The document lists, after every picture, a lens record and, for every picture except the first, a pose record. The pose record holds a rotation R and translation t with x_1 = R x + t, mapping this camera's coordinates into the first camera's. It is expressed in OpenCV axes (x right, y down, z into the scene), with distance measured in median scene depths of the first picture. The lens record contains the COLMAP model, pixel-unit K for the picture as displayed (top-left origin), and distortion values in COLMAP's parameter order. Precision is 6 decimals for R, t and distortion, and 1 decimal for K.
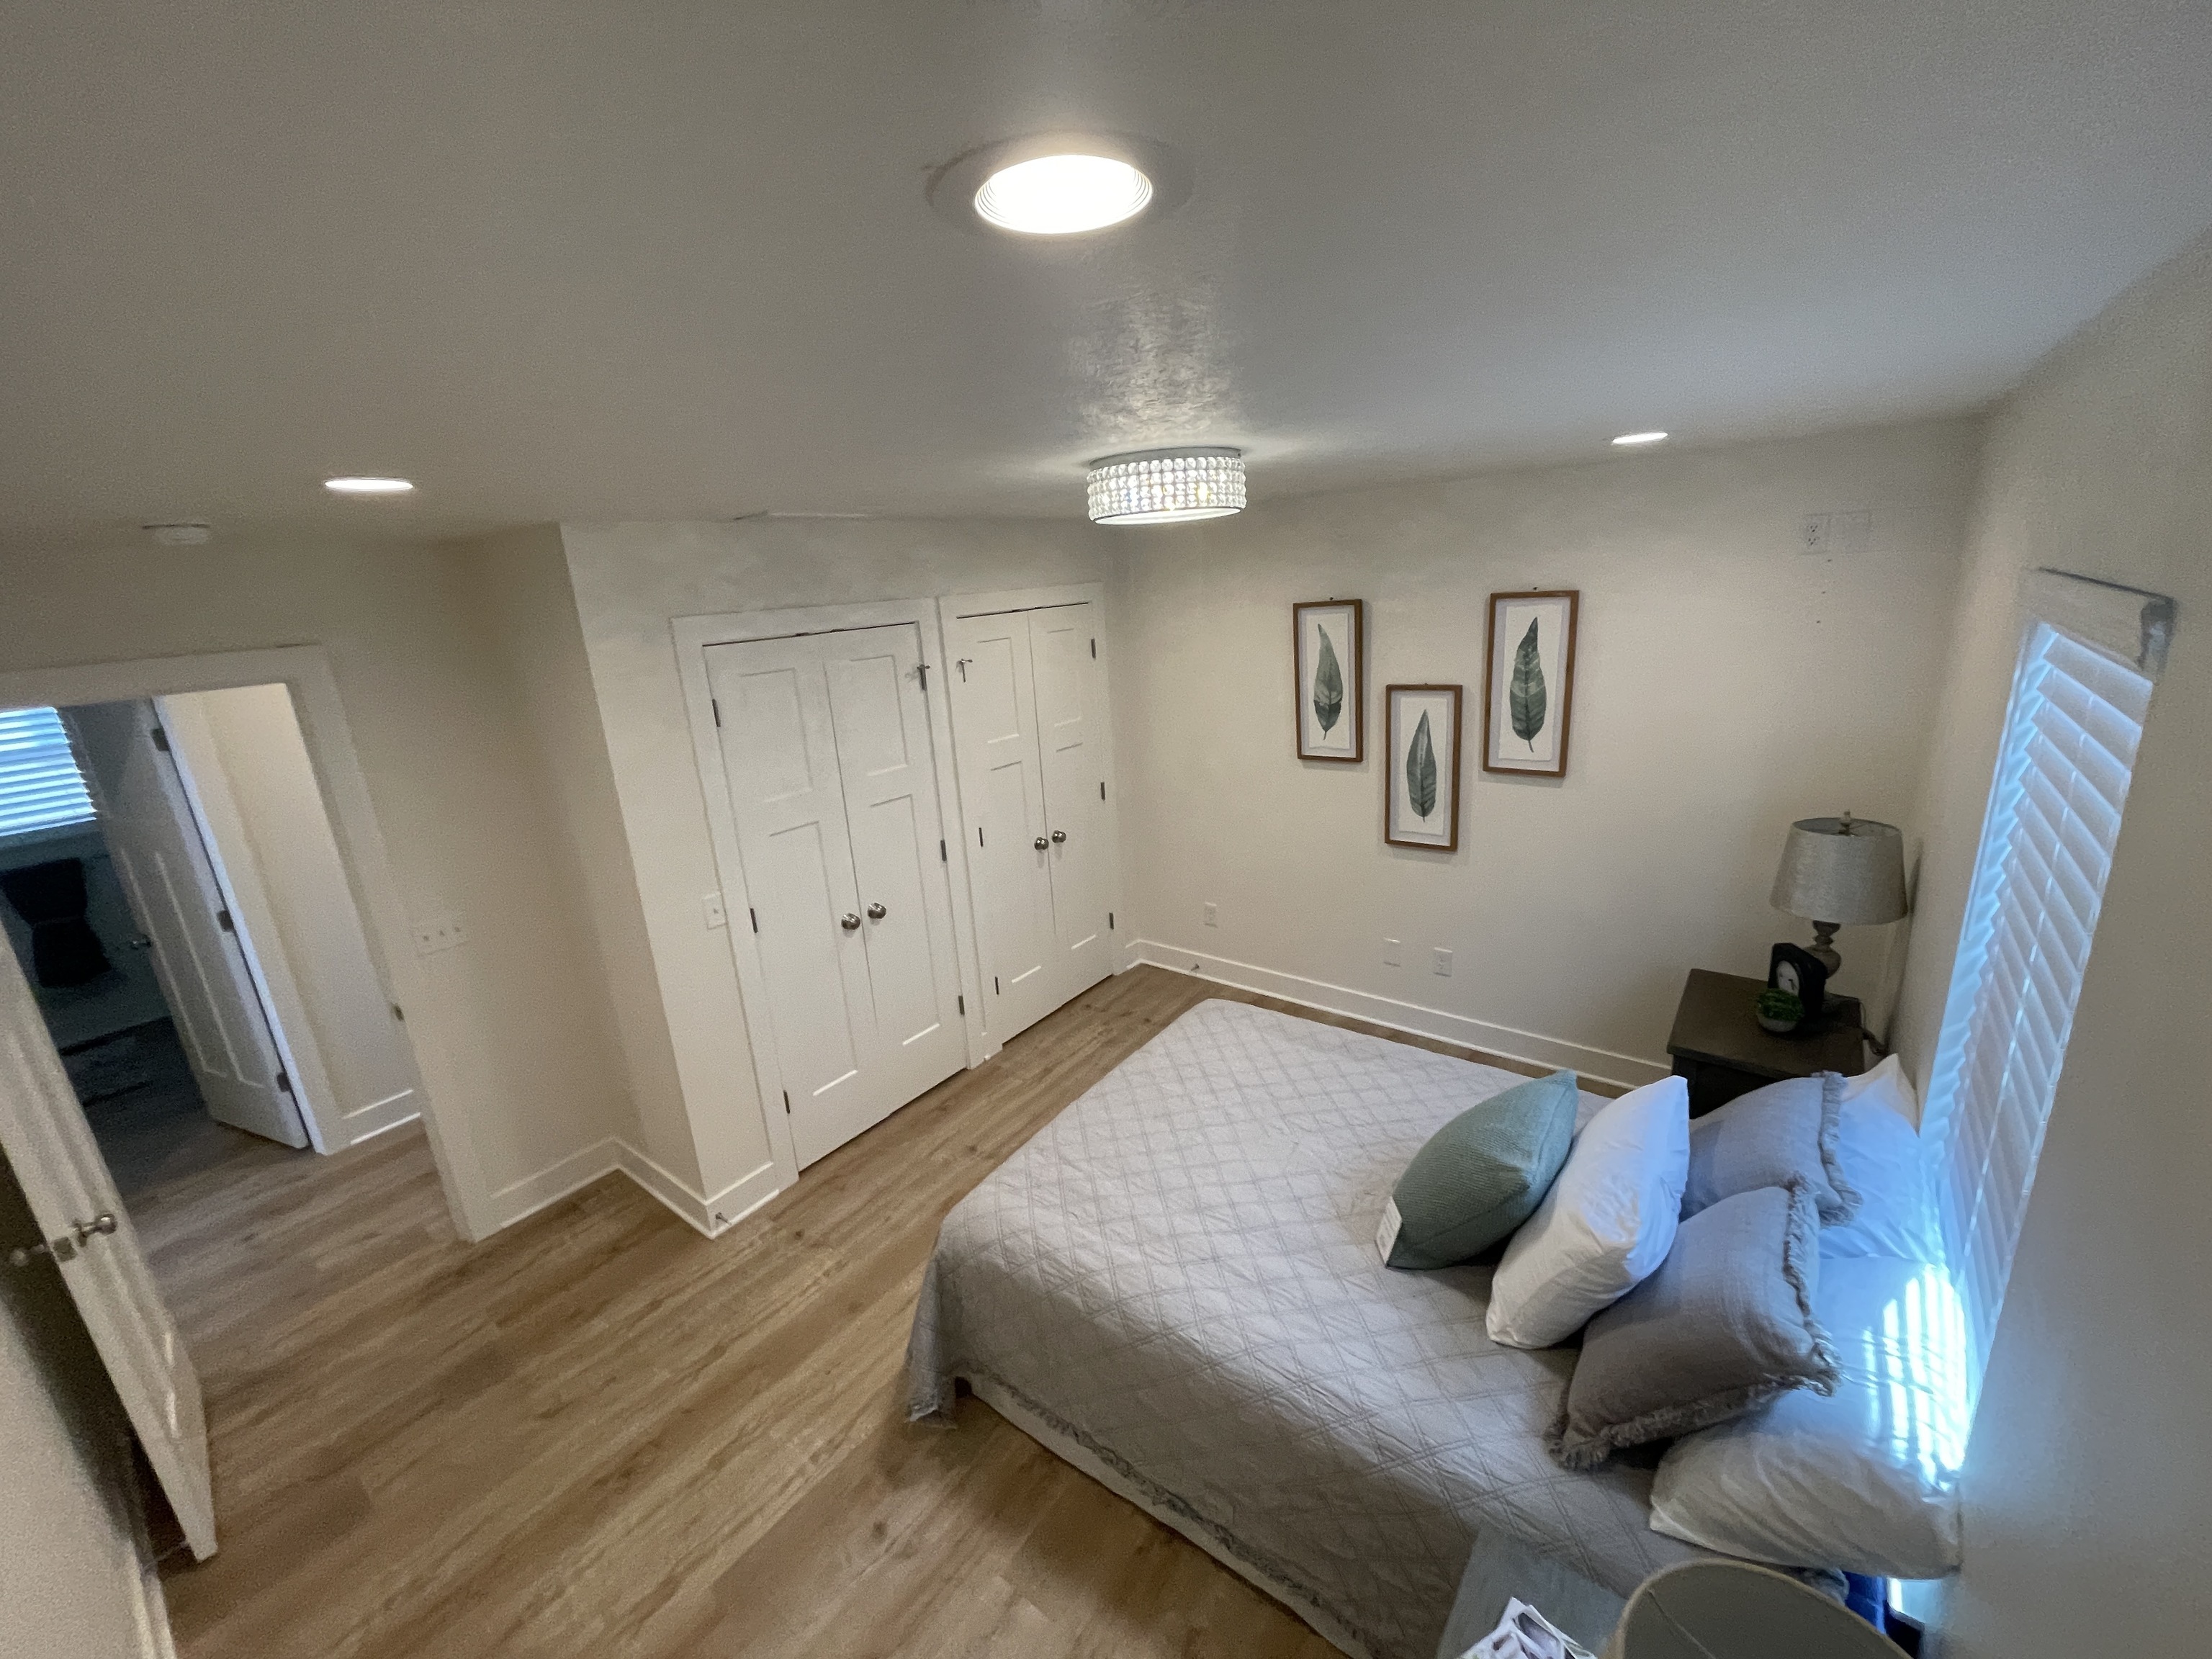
lens RADIAL K [[898.4, 0, 1111.0], [0, 898.4, 827.6], [0, 0, 1]] dist [-0.003738, 0.001064]
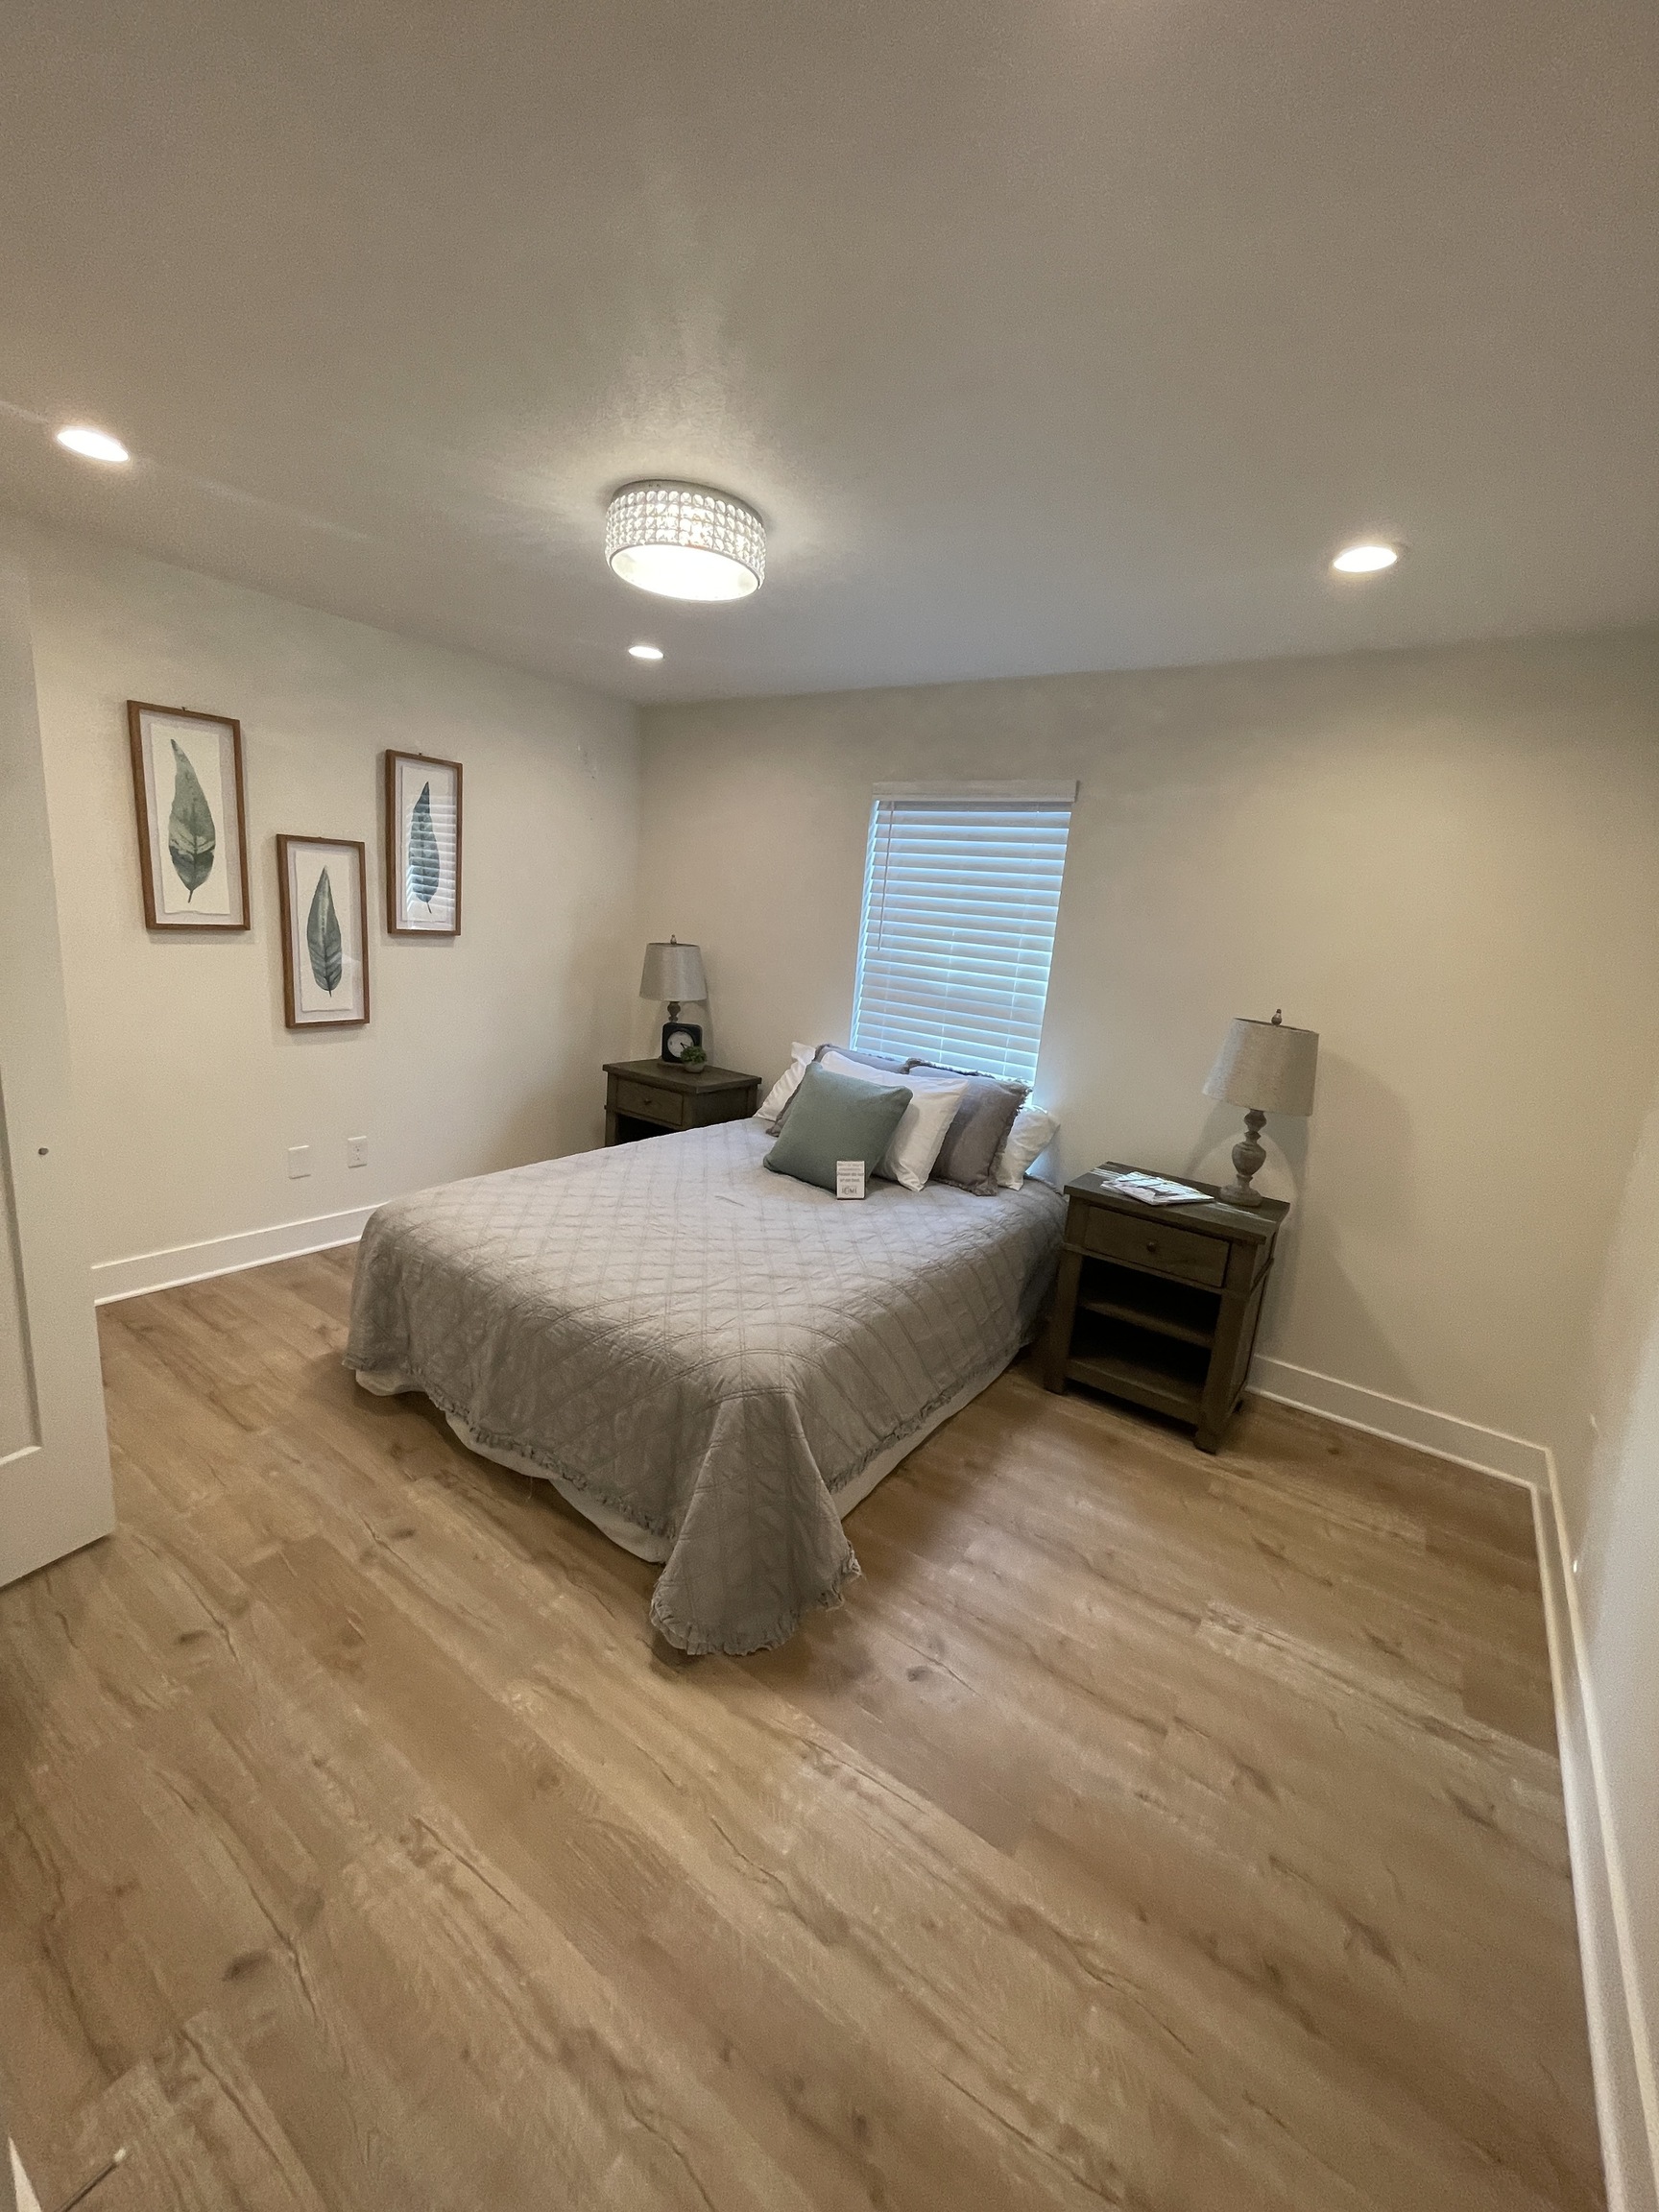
lens RADIAL K [[898.4, 0, 836.1], [0, 898.4, 1096.5], [0, 0, 1]] dist [-0.003738, 0.001064]
pose [[-0.054428, -0.139379, 0.988742, -0.633144], [0.195419, 0.969574, 0.147434, 0.062277], [-0.979208, 0.201244, -0.025535, 0.606510]]
